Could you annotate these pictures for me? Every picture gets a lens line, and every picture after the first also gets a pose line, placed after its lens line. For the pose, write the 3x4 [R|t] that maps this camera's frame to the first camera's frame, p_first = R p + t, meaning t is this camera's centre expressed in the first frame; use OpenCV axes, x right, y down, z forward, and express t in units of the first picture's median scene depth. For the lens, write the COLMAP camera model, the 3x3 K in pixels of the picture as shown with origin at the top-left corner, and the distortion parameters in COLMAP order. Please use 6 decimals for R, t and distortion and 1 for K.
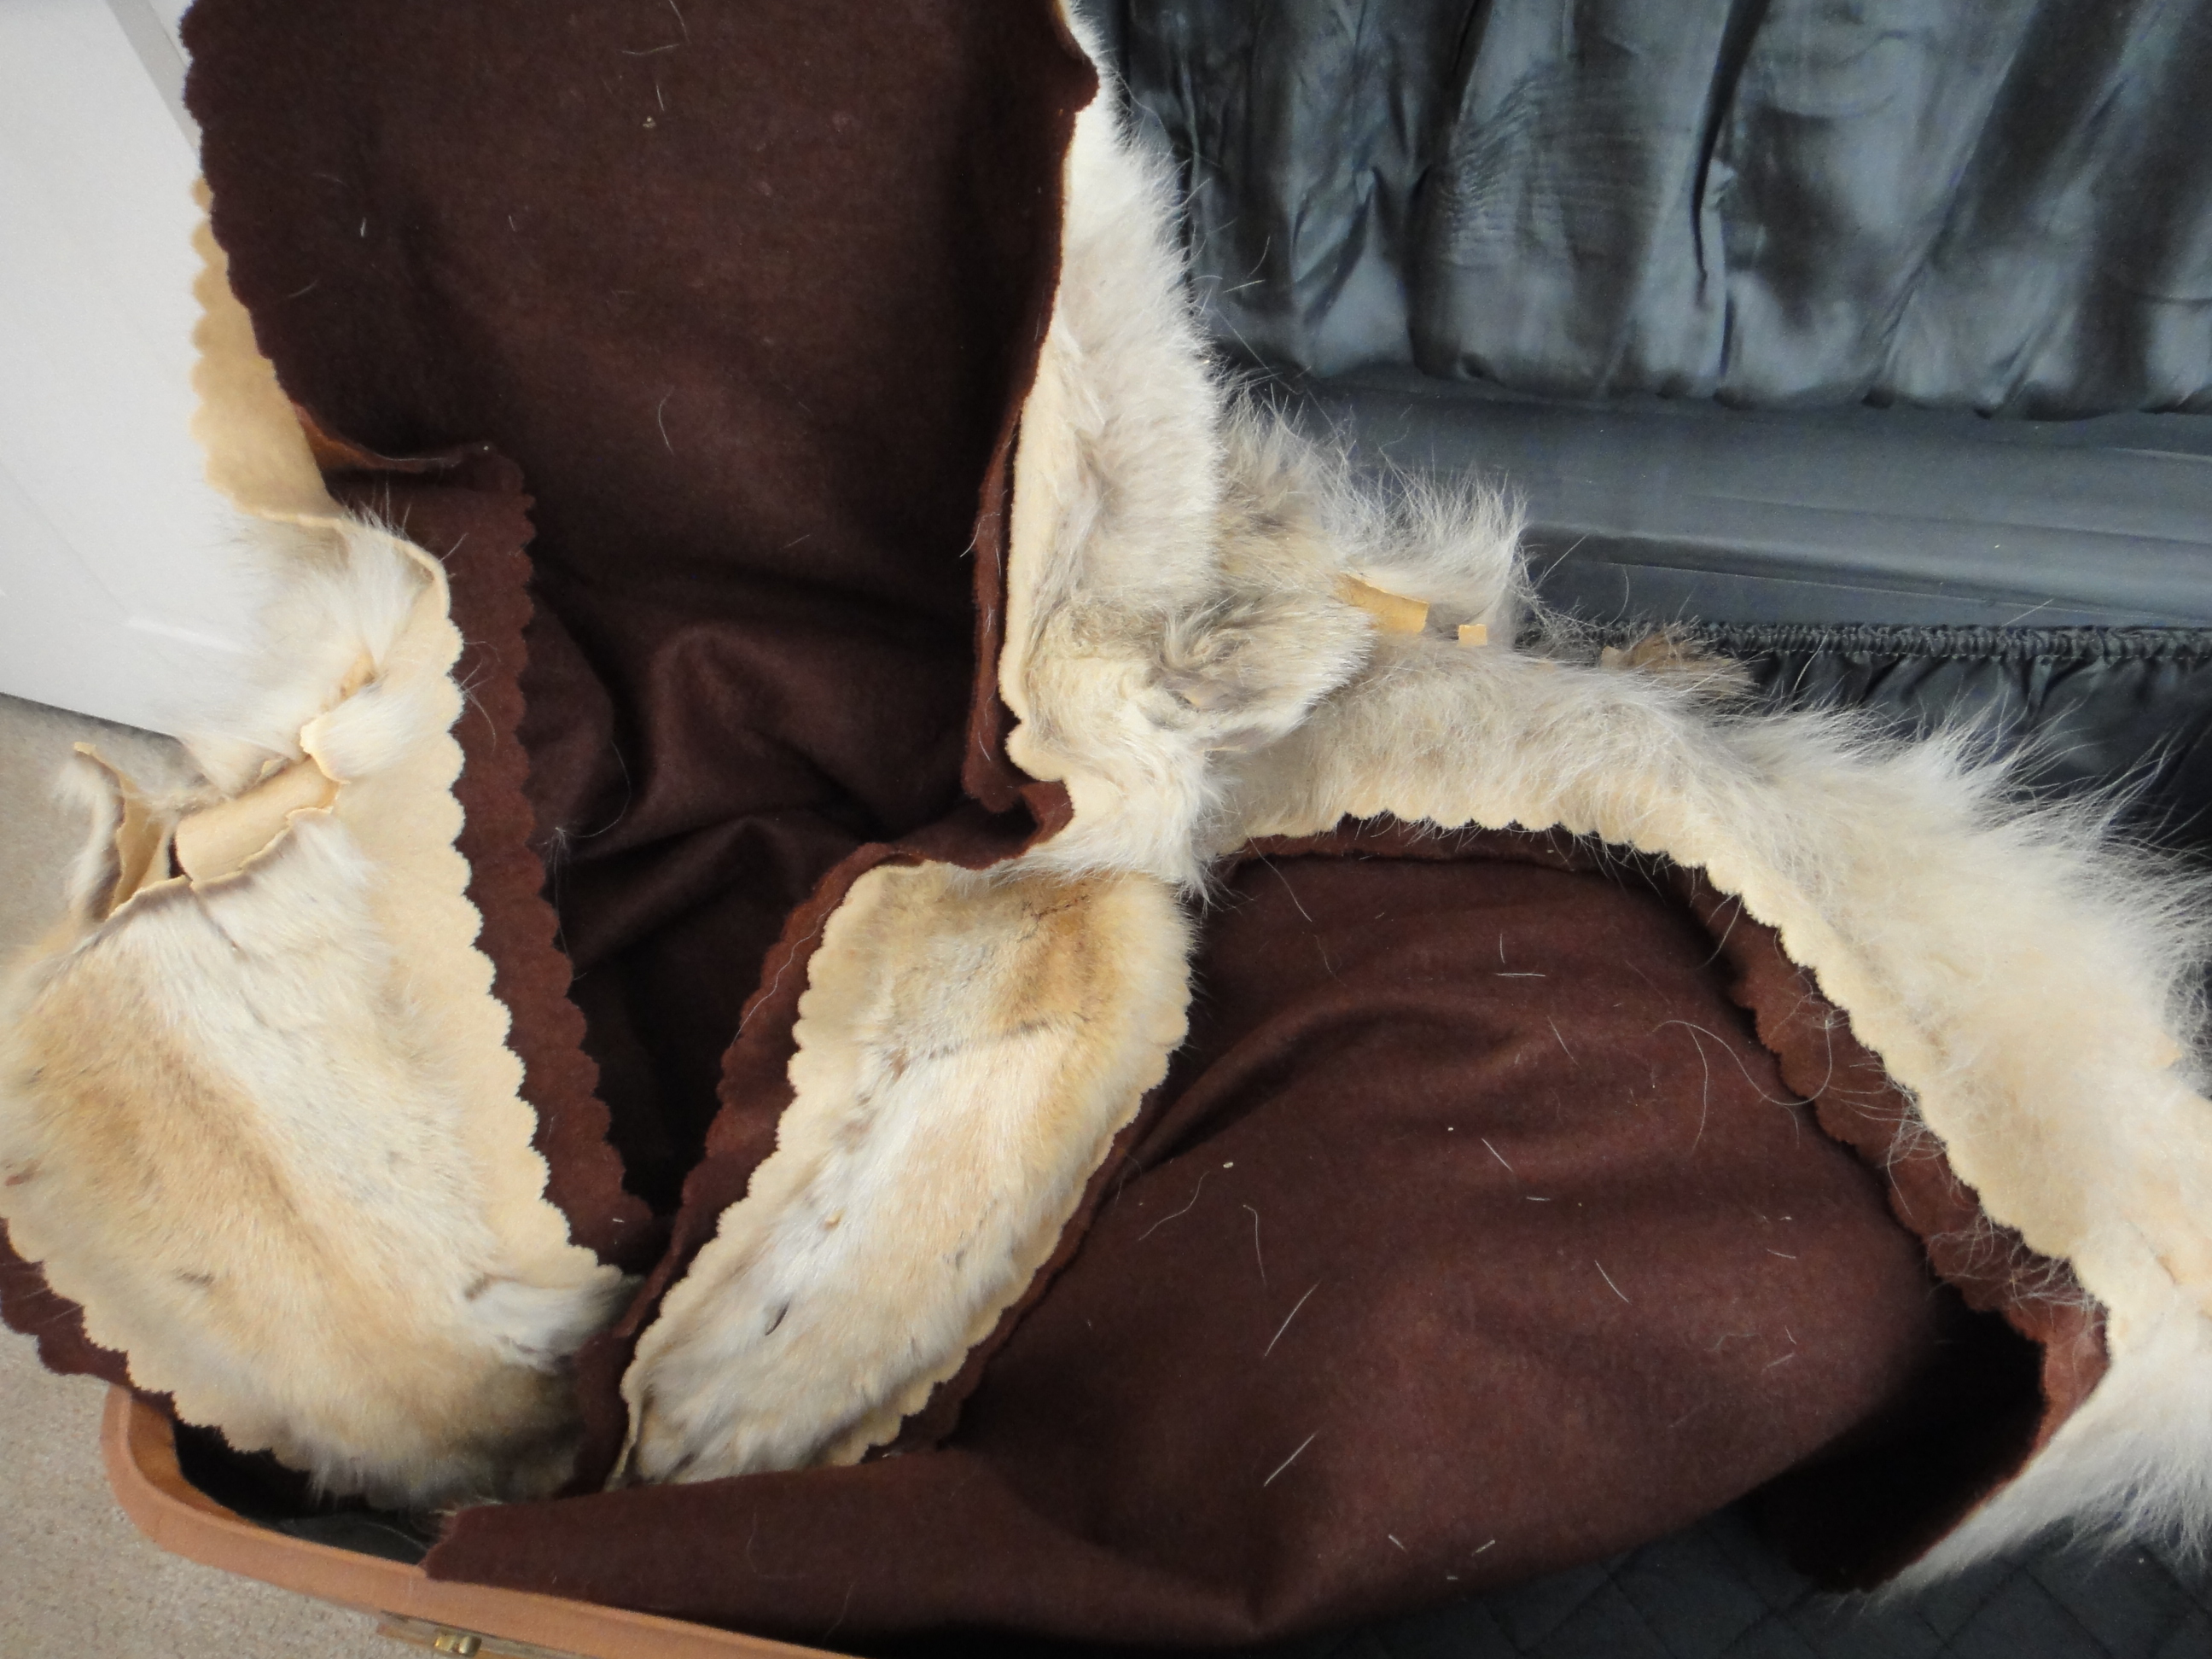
lens RADIAL K [[1581.1, 0, 1155.6], [0, 1581.1, 798.1], [0, 0, 1]] dist [0.009294, 0.002971]
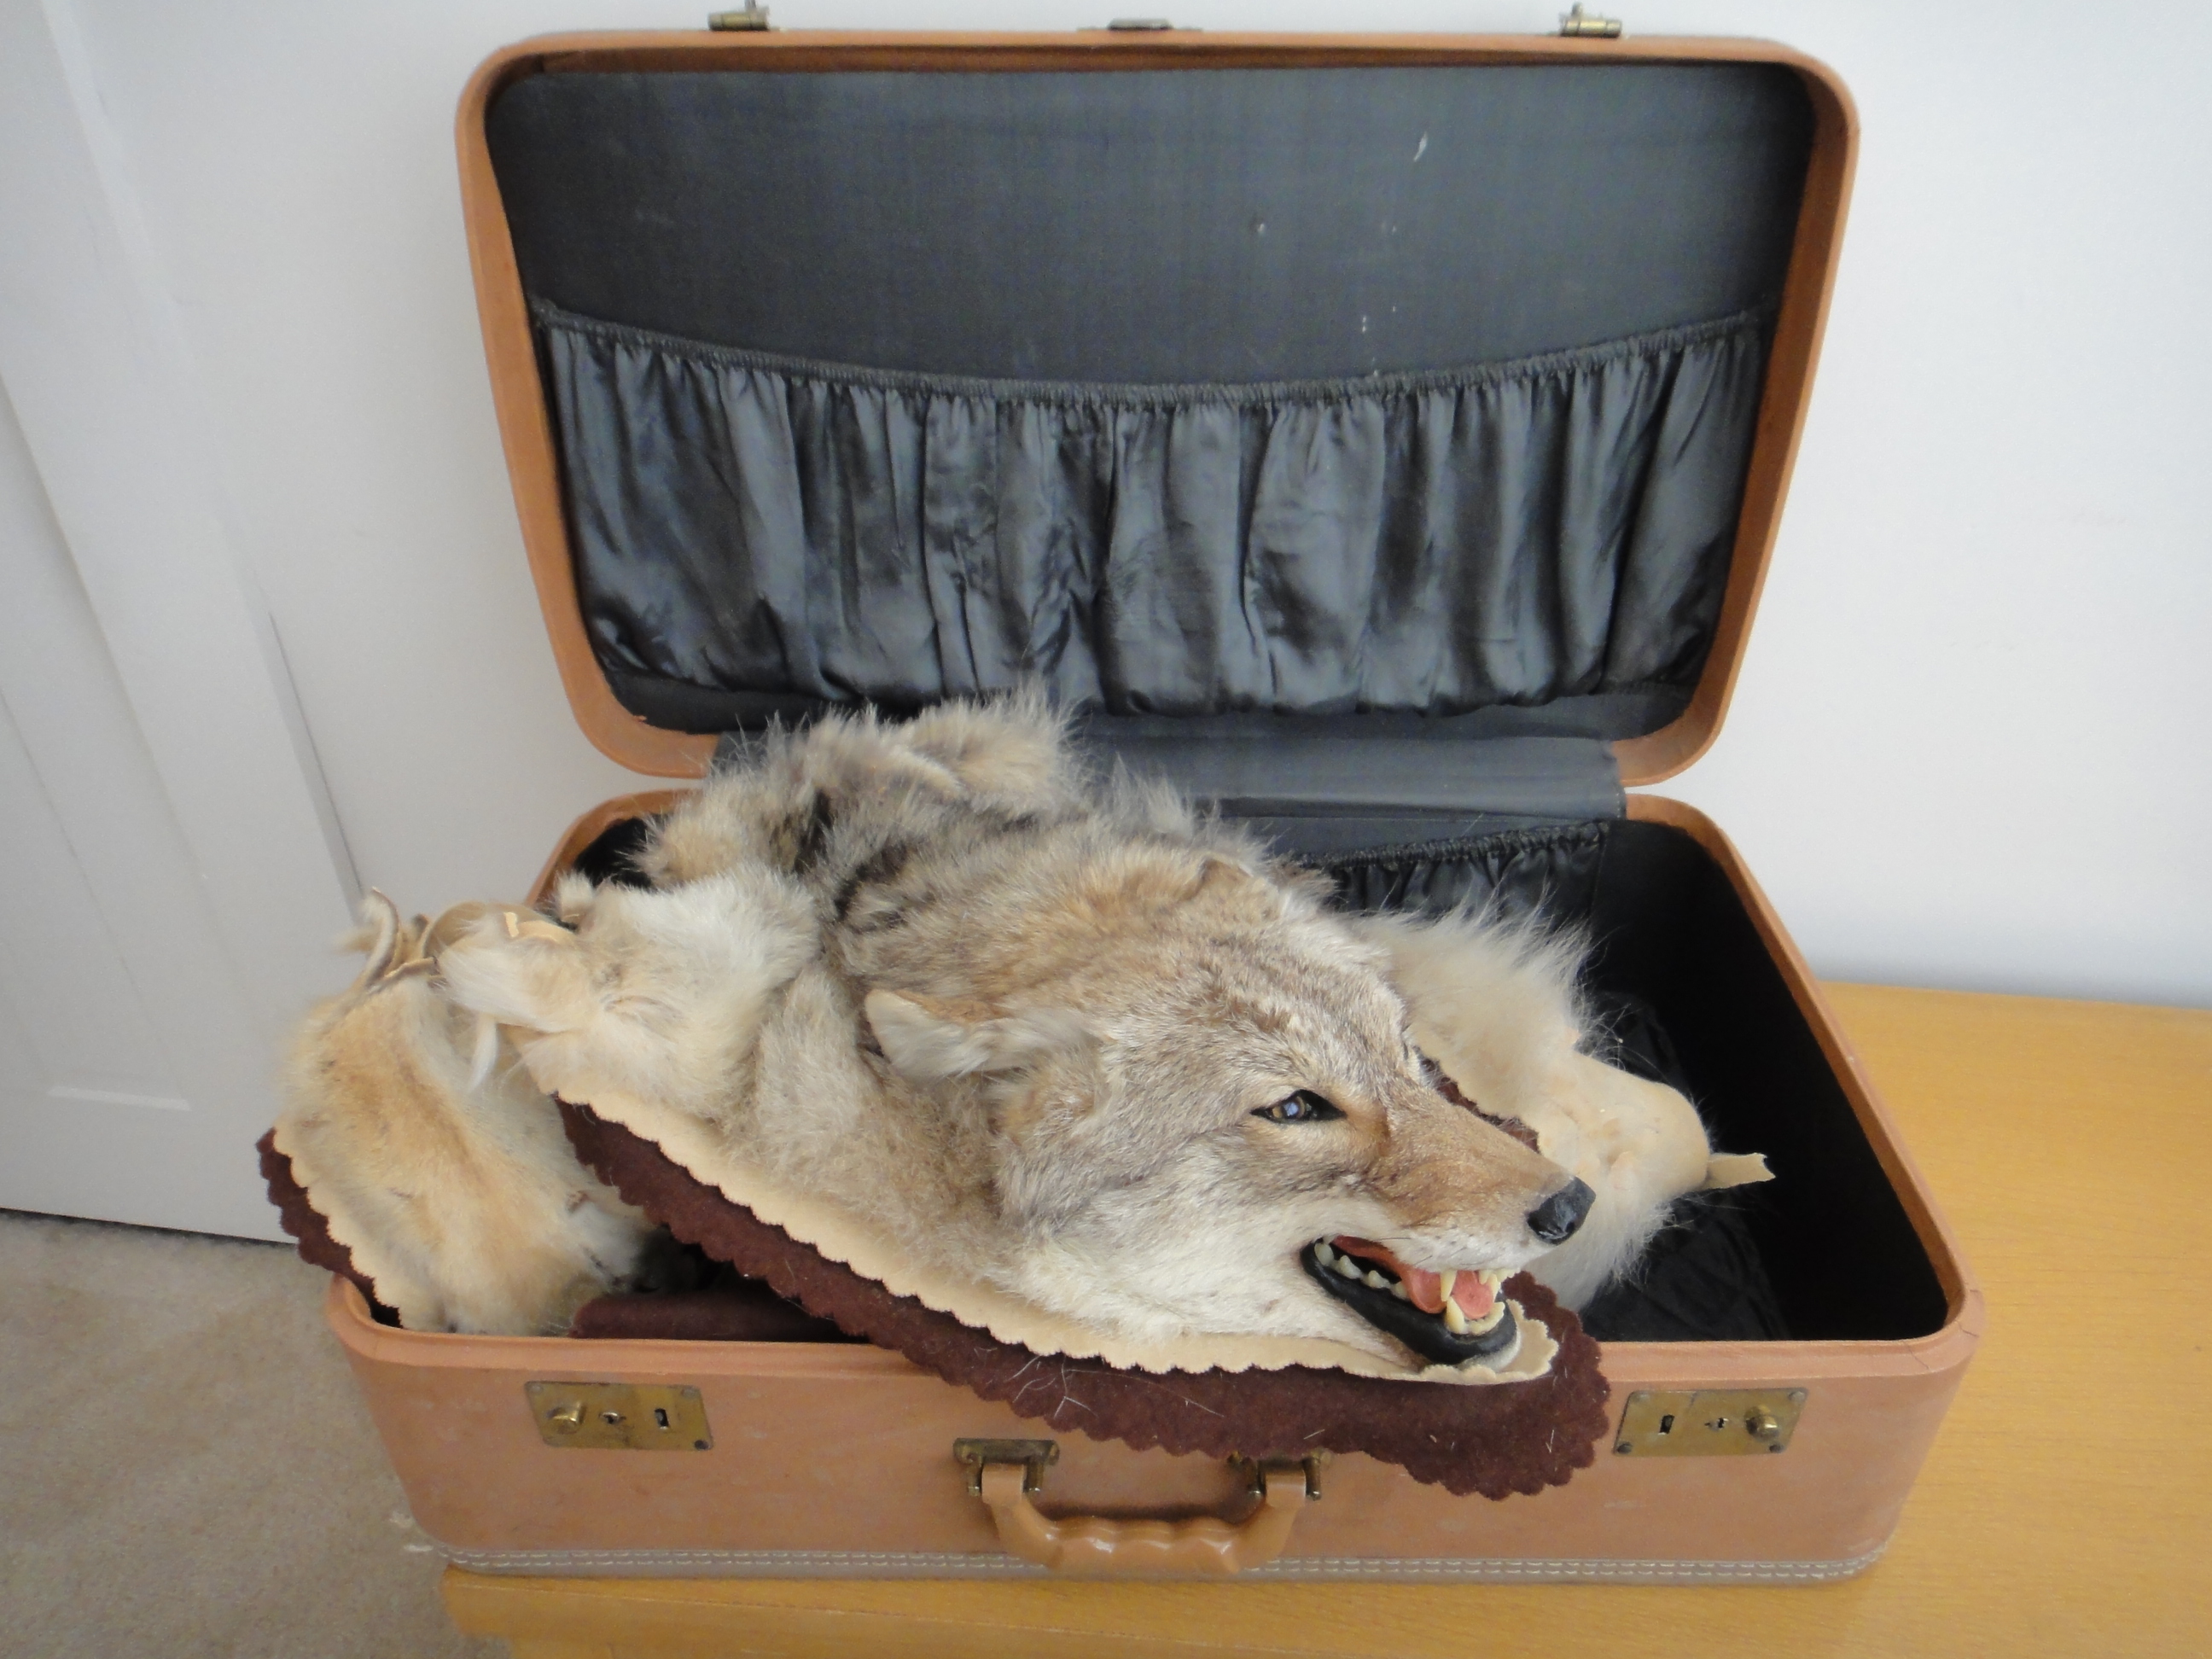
lens RADIAL K [[1581.1, 0, 1115.7], [0, 1581.1, 813.2], [0, 0, 1]] dist [0.009294, 0.002971]
pose [[0.989290, -0.051494, 0.136577, -0.074511], [0.097309, 0.930101, -0.354179, 0.502016], [-0.108792, 0.363676, 0.925151, -0.619088]]
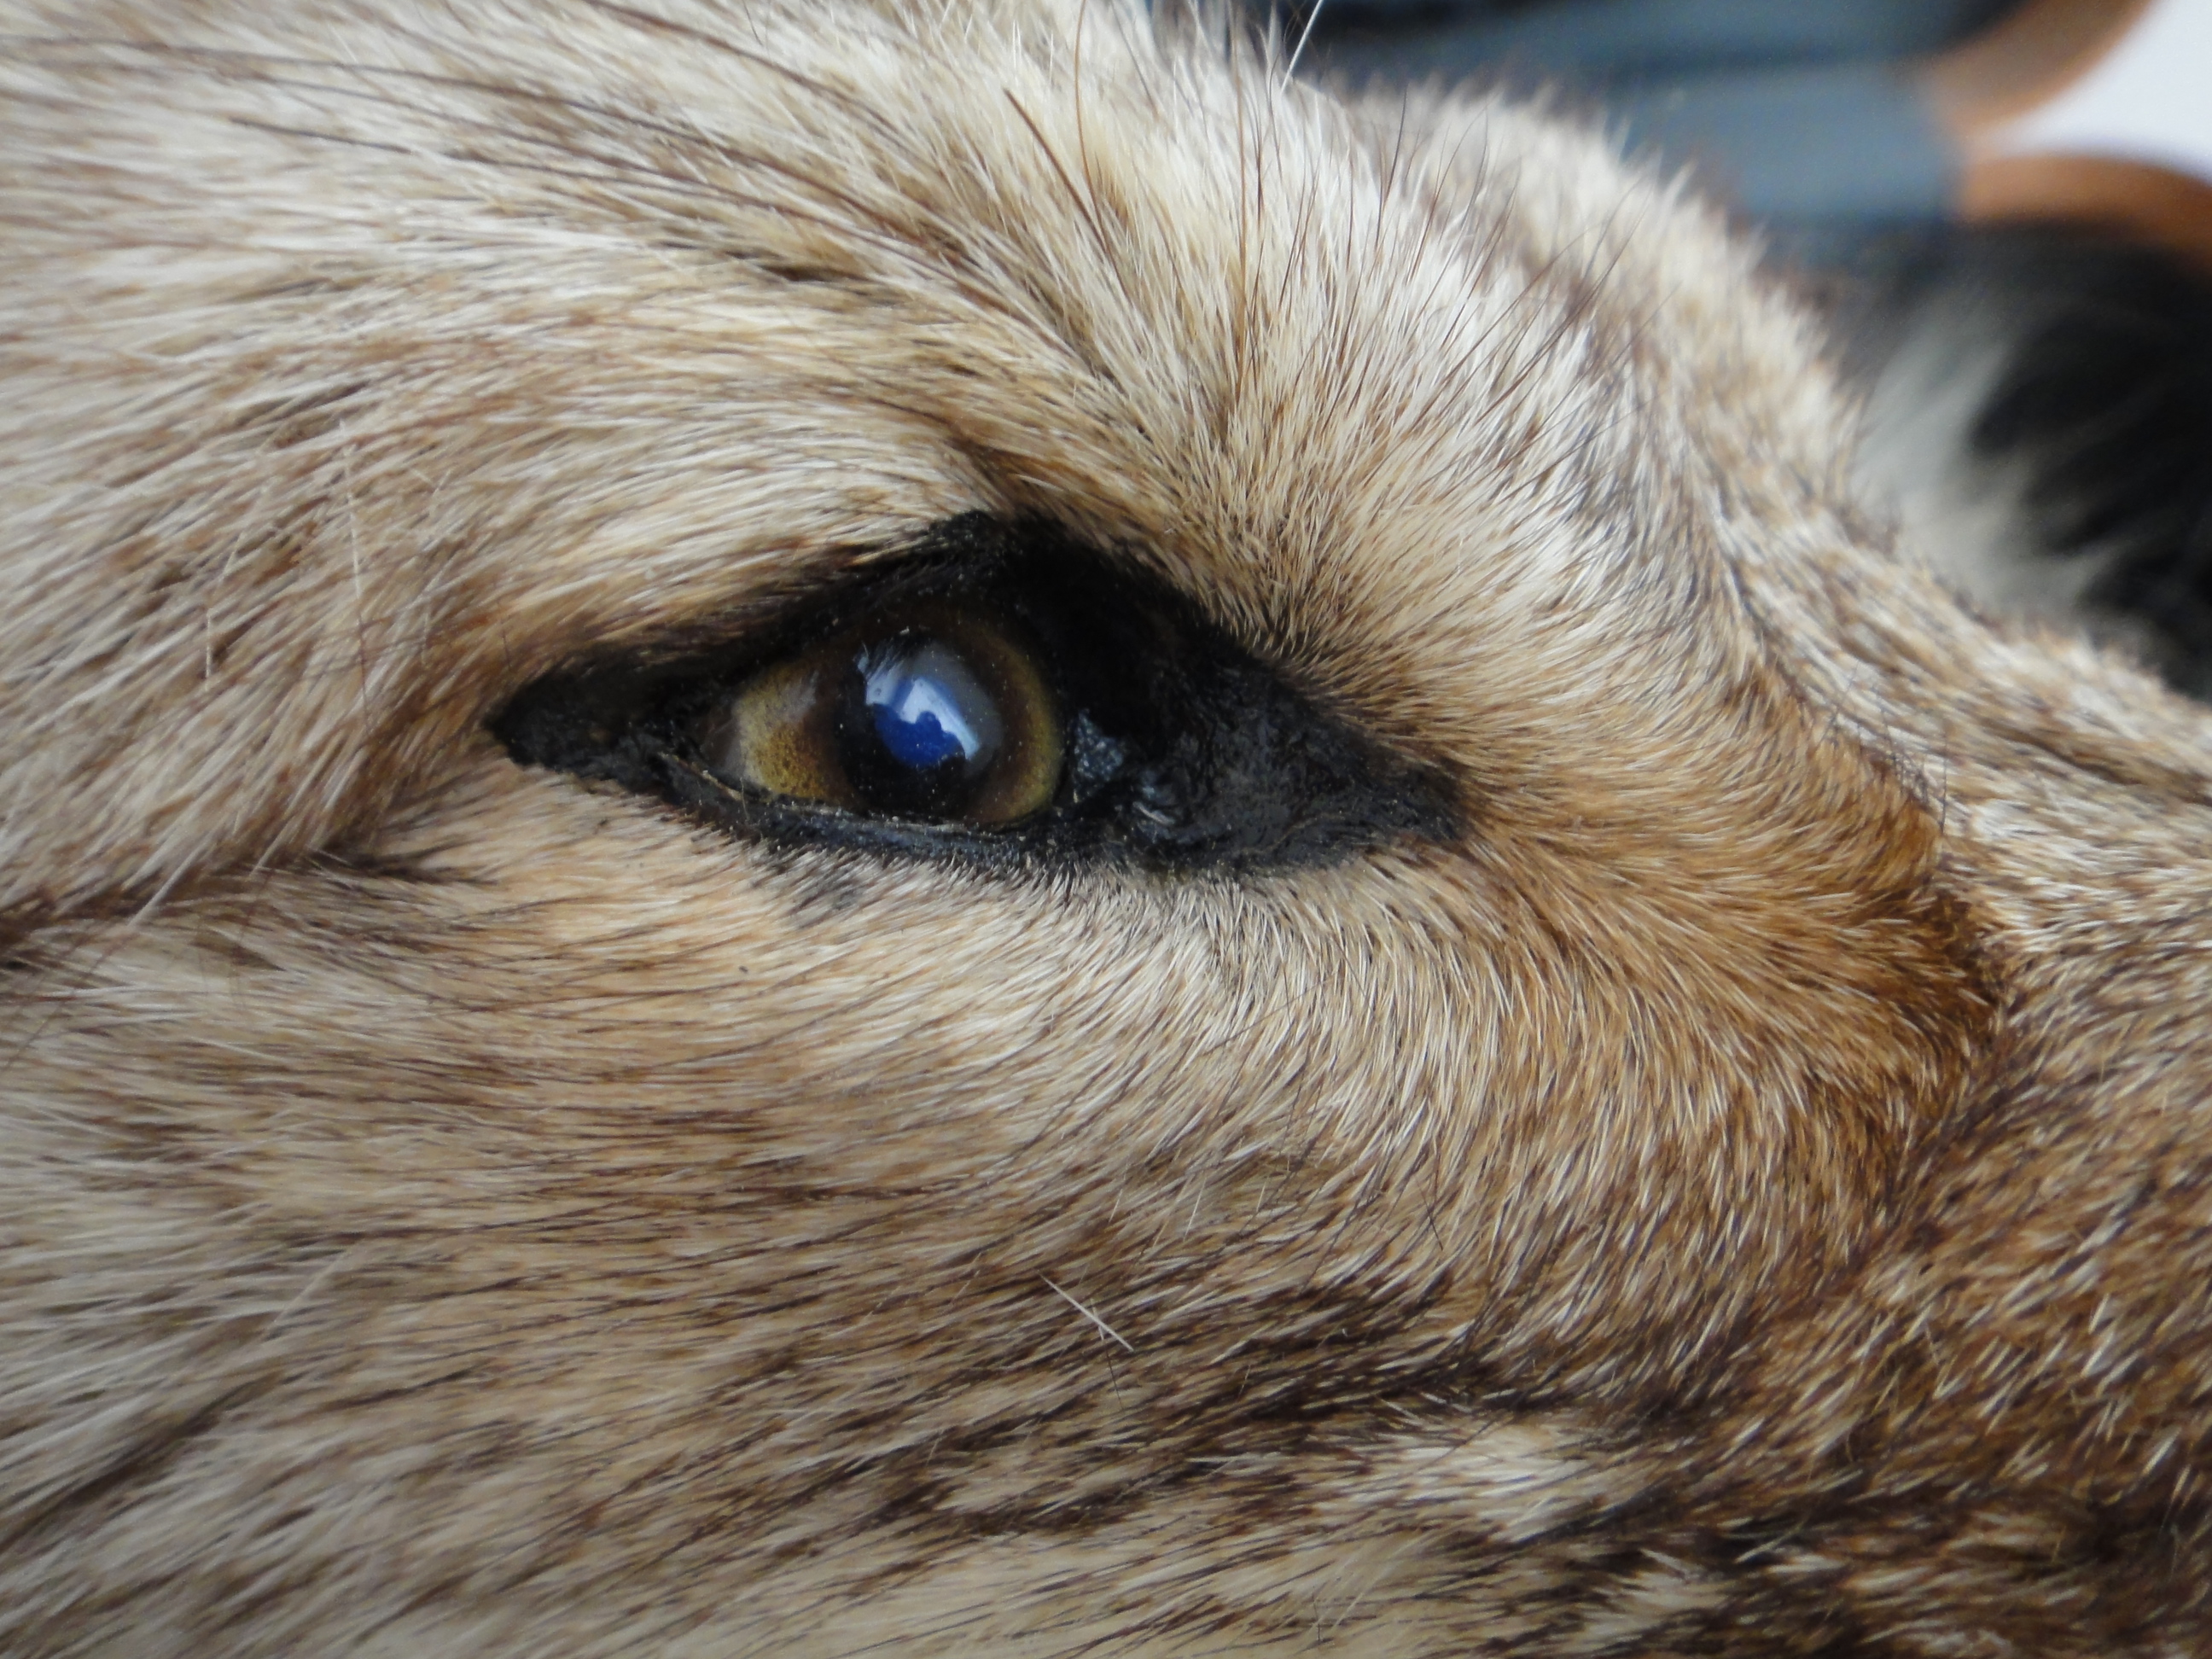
lens RADIAL K [[1581.1, 0, 1109.5], [0, 1581.1, 796.9], [0, 0, 1]] dist [0.009294, 0.002971]
pose [[0.962685, 0.017858, 0.270034, 0.192659], [0.081677, 0.932118, -0.352824, 0.346162], [-0.258004, 0.361714, 0.895878, 0.456214]]
